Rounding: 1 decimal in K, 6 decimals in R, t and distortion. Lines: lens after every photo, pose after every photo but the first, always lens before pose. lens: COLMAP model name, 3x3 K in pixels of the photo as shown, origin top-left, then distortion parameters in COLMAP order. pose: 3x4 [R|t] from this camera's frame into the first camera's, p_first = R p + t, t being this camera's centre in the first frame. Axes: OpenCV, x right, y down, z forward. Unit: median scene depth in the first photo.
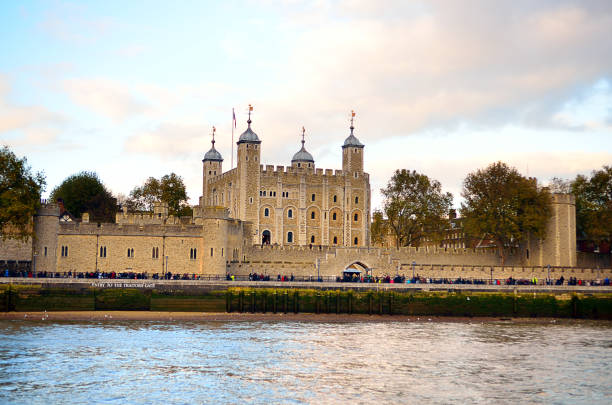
lens RADIAL K [[878.5, 0, 306.0], [0, 878.5, 202.5], [0, 0, 1]] dist [-0.003526, -0.007948]
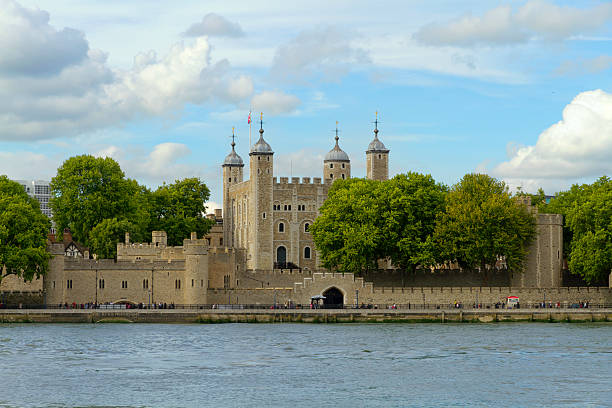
lens RADIAL K [[1468.2, 0, 306.0], [0, 1468.2, 204.0], [0, 0, 1]] dist [-0.062596, -0.087366]
pose [[0.992036, -0.021376, -0.124129, 0.226026], [0.026444, 0.998876, 0.039328, -0.095641], [0.123148, -0.042298, 0.991486, -0.716232]]
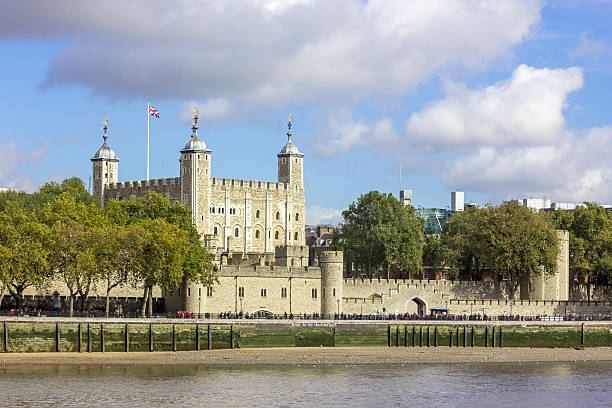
lens RADIAL K [[1630.8, 0, 306.0], [0, 1630.8, 204.0], [0, 0, 1]] dist [-0.159926, -0.567864]
pose [[0.930051, 0.021529, 0.366798, -0.713221], [-0.038426, 0.998507, 0.038827, -0.106114], [-0.365415, -0.050206, 0.929490, -0.710681]]
